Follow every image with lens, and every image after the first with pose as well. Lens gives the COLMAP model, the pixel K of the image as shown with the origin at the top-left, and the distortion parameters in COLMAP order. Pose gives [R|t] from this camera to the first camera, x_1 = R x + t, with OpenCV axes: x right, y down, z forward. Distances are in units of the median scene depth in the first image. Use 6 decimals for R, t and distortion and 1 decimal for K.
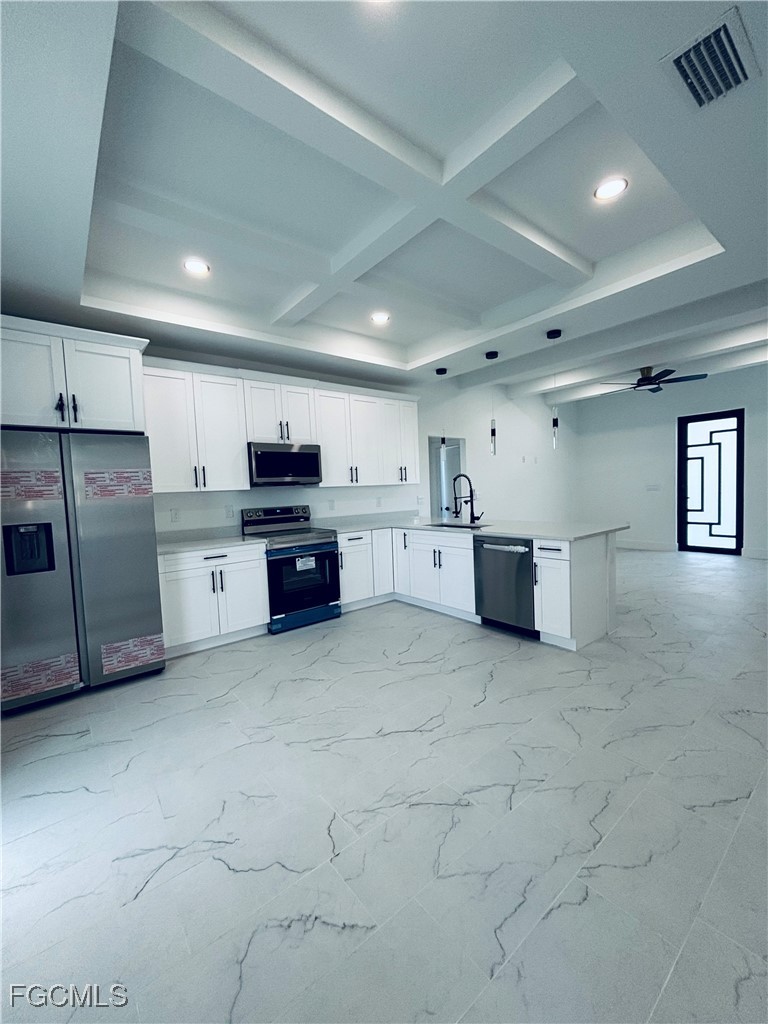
lens RADIAL K [[414.7, 0, 389.4], [0, 414.7, 511.6], [0, 0, 1]] dist [0.001207, 0.001469]
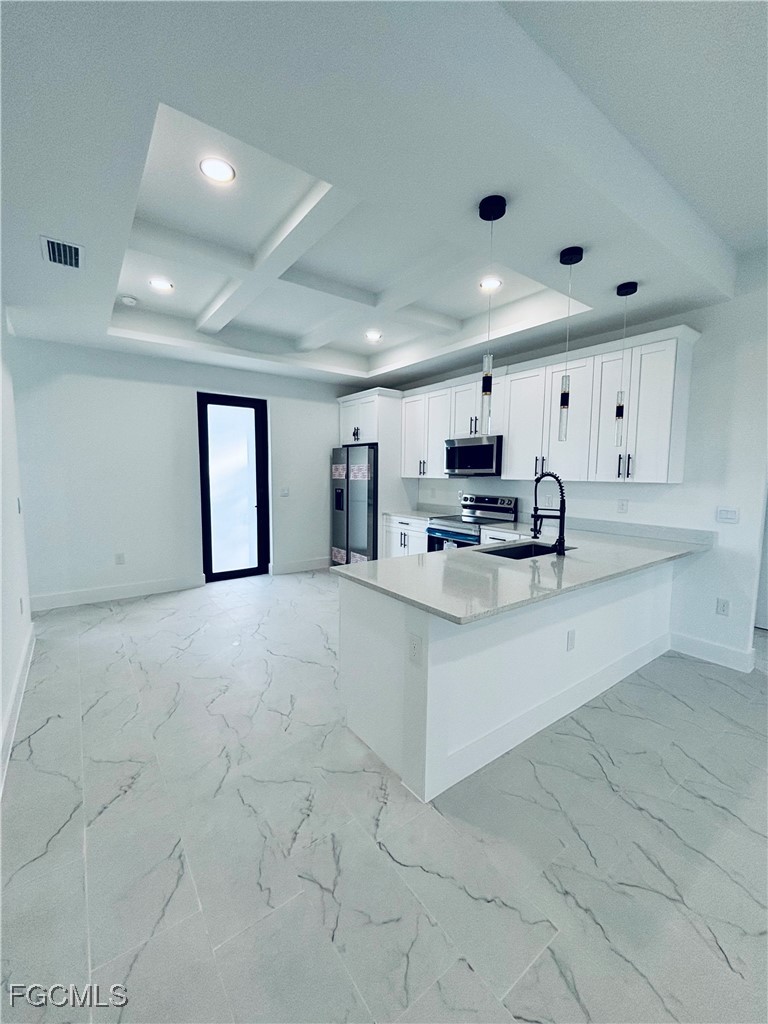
lens RADIAL K [[414.7, 0, 381.8], [0, 414.7, 509.4], [0, 0, 1]] dist [0.001207, 0.001469]
pose [[-0.043862, 0.132234, -0.990248, 1.119801], [-0.058359, 0.989170, 0.134675, -0.144346], [0.997332, 0.063697, -0.035670, 1.064671]]
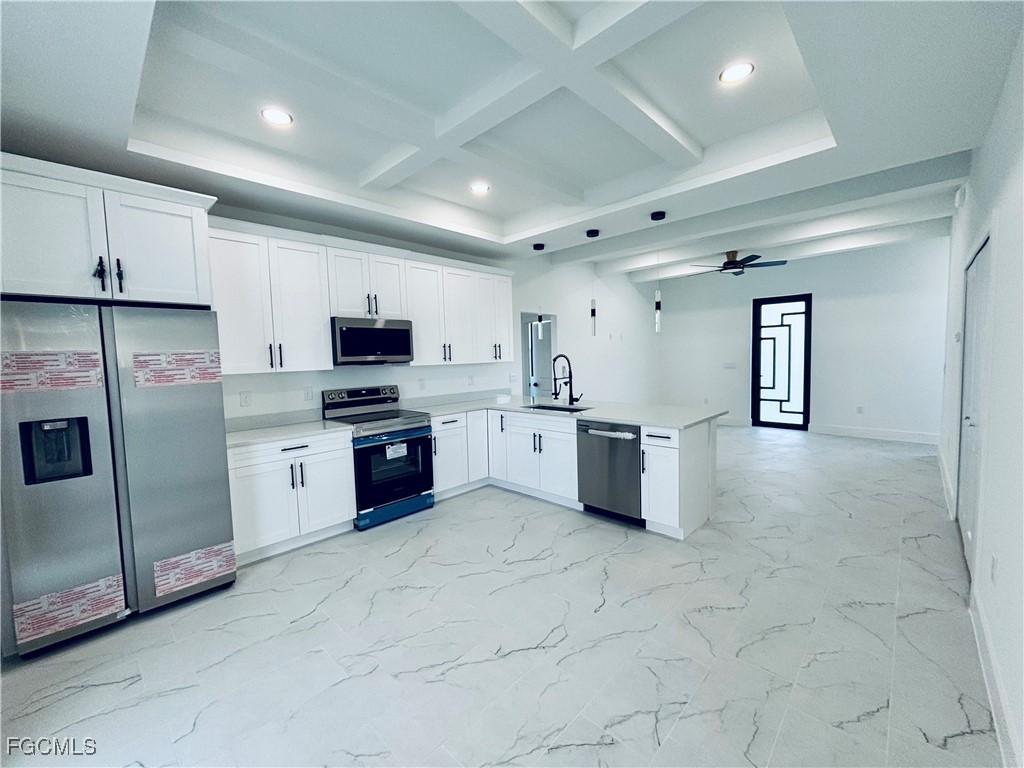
lens RADIAL K [[414.7, 0, 515.5], [0, 414.7, 381.7], [0, 0, 1]] dist [0.001207, 0.001469]
pose [[0.991957, 0.006032, 0.126433, -0.073154], [-0.006604, 0.999970, 0.004108, -0.041221], [-0.126404, -0.004910, 0.991967, 0.073172]]
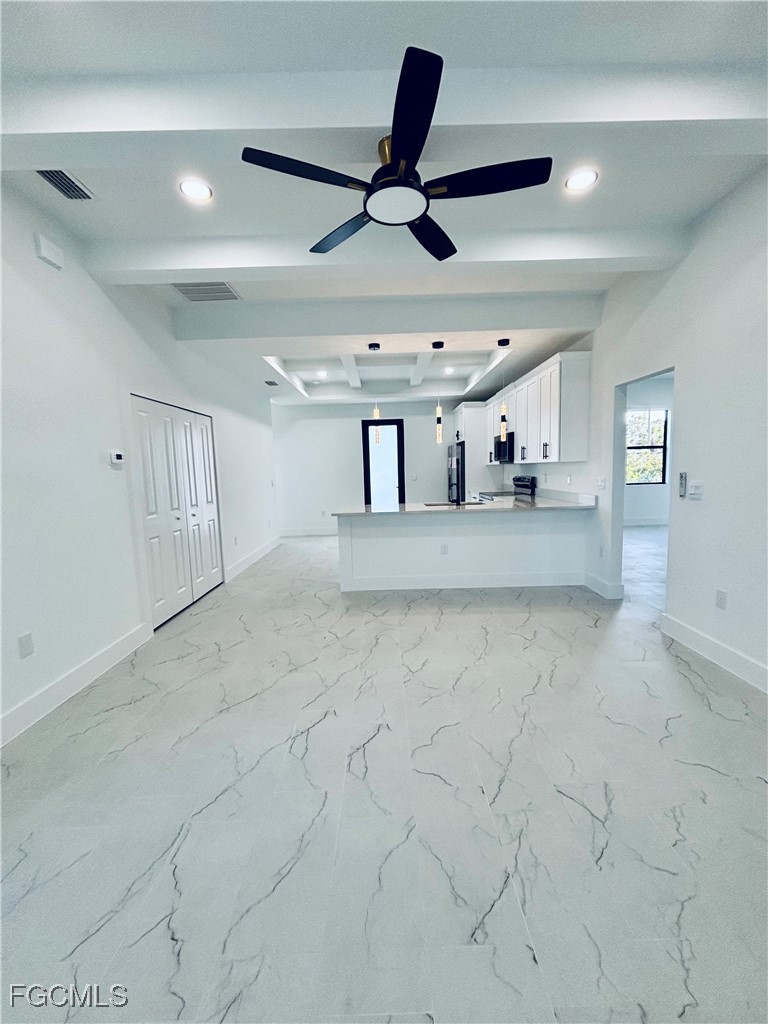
lens RADIAL K [[414.7, 0, 383.0], [0, 414.7, 513.9], [0, 0, 1]] dist [0.001207, 0.001469]
pose [[-0.640561, 0.141193, -0.754815, 1.570512], [0.015547, 0.985134, 0.171082, -0.187066], [0.767749, 0.097853, -0.633234, 2.140502]]
